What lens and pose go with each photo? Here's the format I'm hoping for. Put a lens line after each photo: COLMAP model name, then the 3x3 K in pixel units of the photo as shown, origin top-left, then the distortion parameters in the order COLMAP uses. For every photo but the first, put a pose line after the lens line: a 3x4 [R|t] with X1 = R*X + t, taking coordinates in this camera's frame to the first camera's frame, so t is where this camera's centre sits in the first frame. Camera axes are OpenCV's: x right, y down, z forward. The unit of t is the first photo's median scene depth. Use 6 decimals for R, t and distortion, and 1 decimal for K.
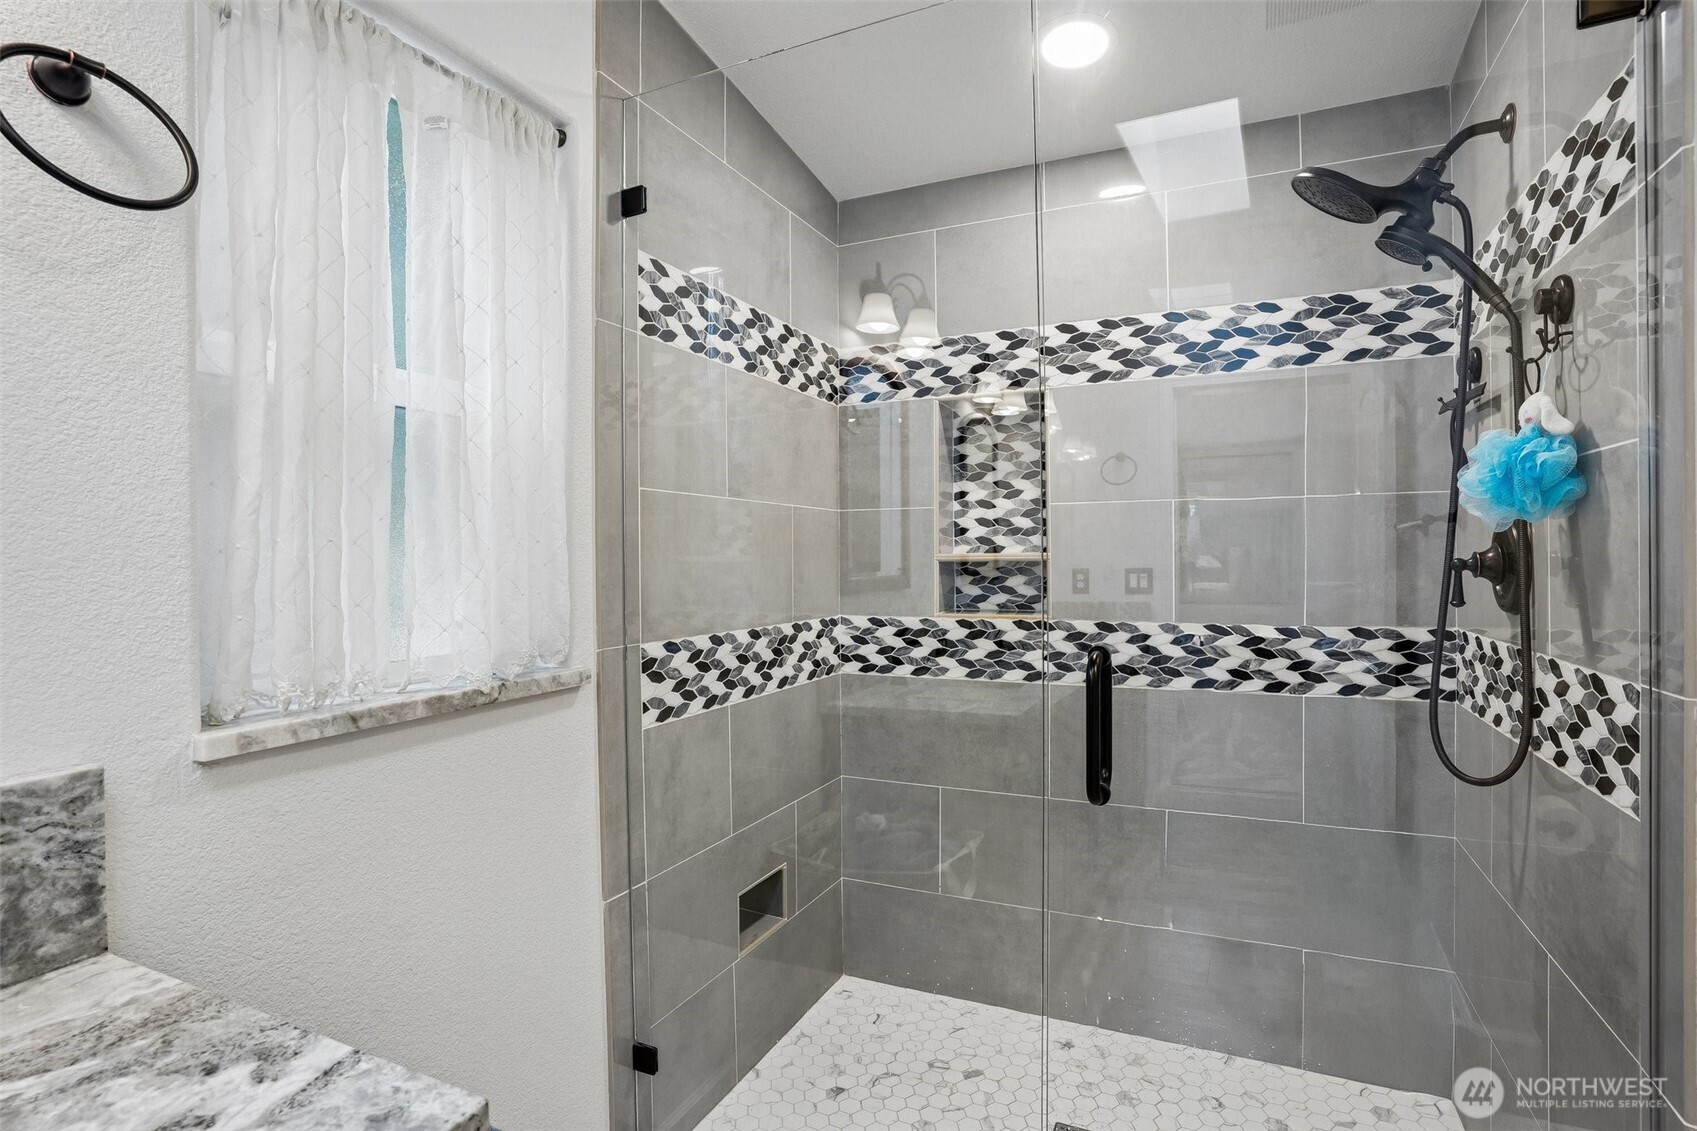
lens RADIAL K [[841.1, 0, 848.5], [0, 841.1, 565.5], [0, 0, 1]] dist [-0.093658, 0.046981]
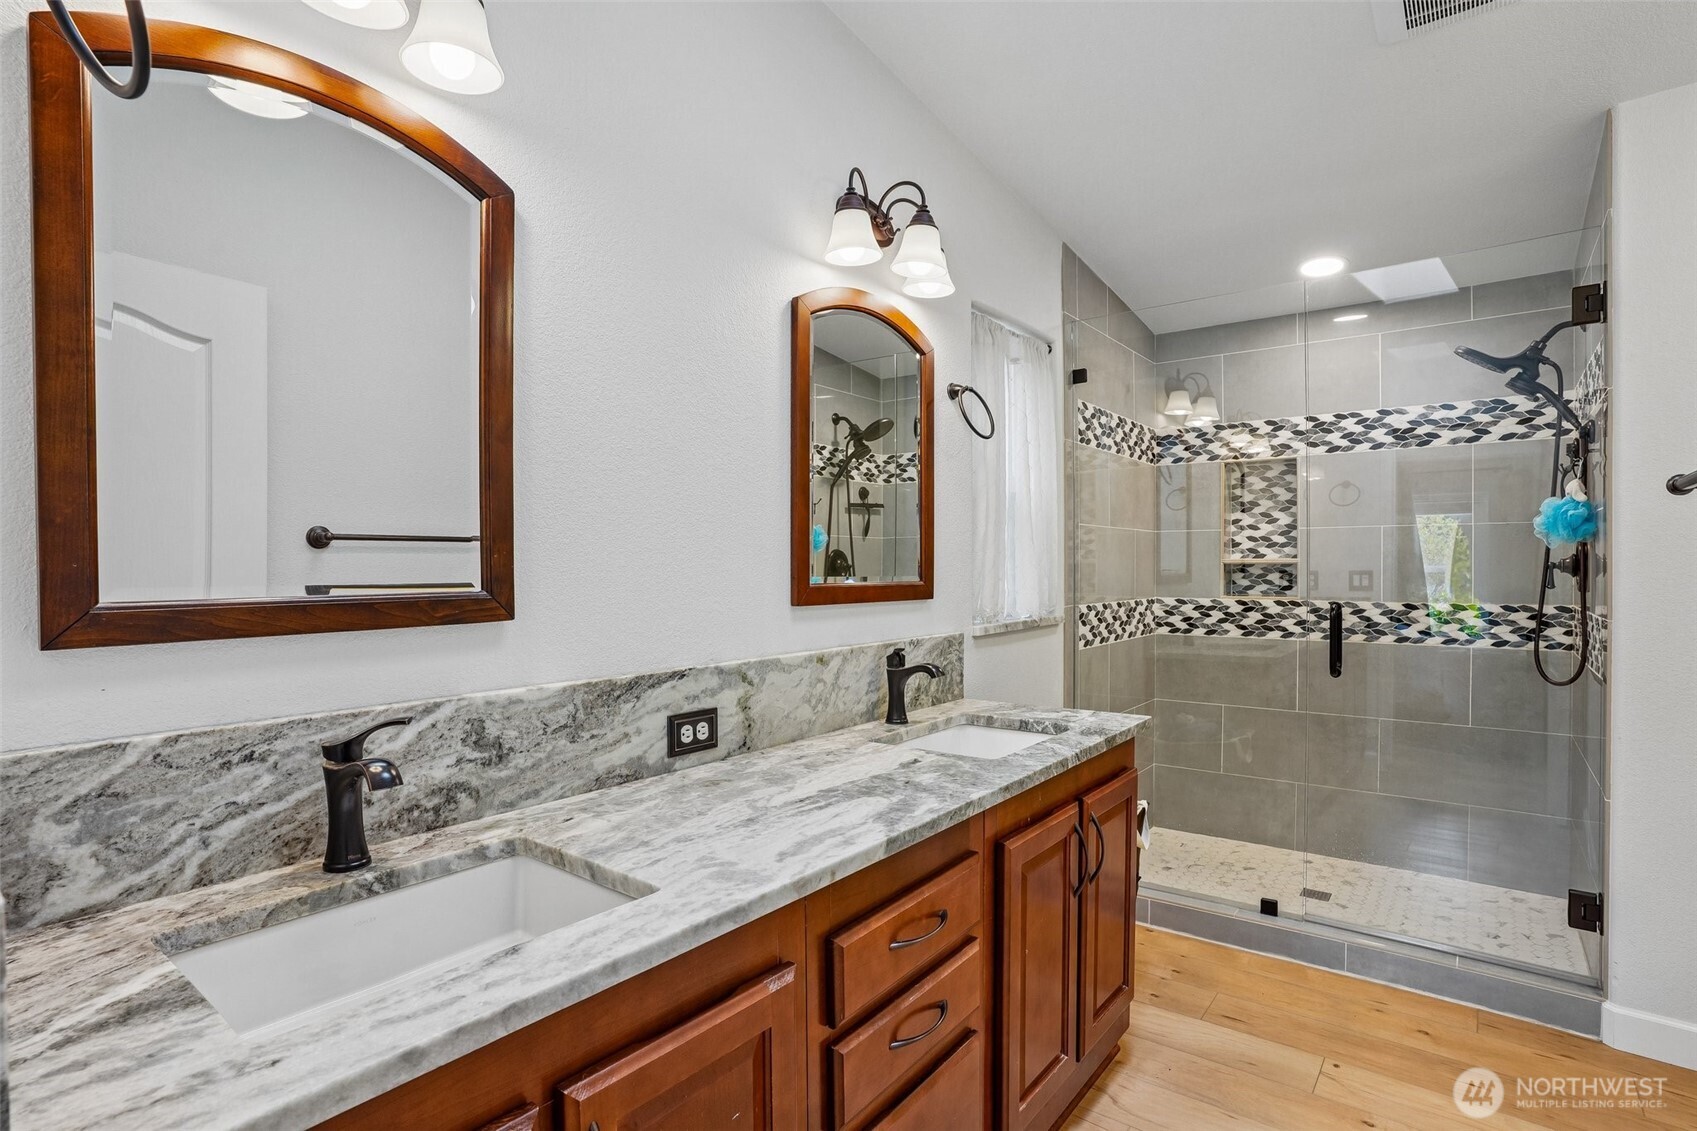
lens RADIAL K [[841.8, 0, 845.9], [0, 841.8, 578.5], [0, 0, 1]] dist [-0.089414, 0.042320]
pose [[0.973748, 0.007527, -0.227505, -0.261650], [-0.005370, 0.999935, 0.010101, 0.012751], [0.227567, -0.008615, 0.973724, -0.780165]]
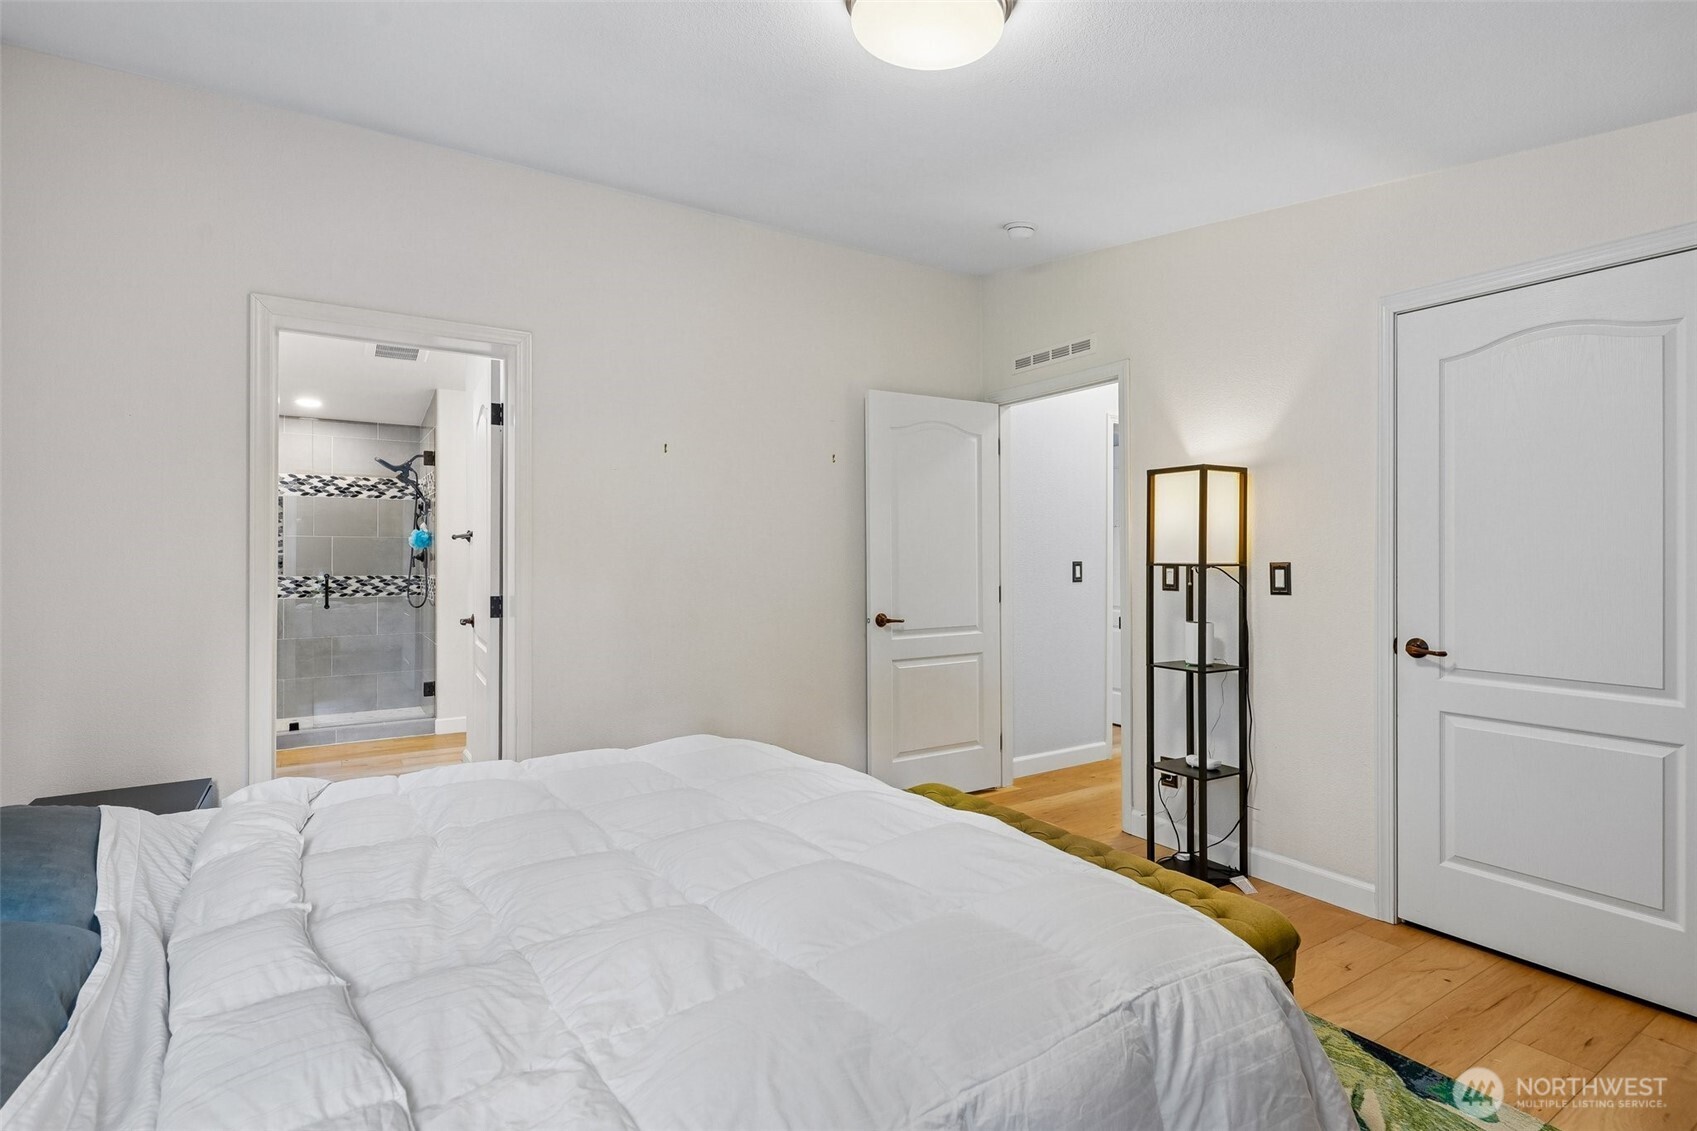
lens RADIAL K [[830.8, 0, 852.0], [0, 830.8, 559.2], [0, 0, 1]] dist [0.005474, -0.001574]
pose [[0.527964, 0.007977, 0.849229, -1.219554], [-0.000490, 0.999959, -0.009088, 0.033141], [-0.849267, 0.004382, 0.527946, -2.282643]]
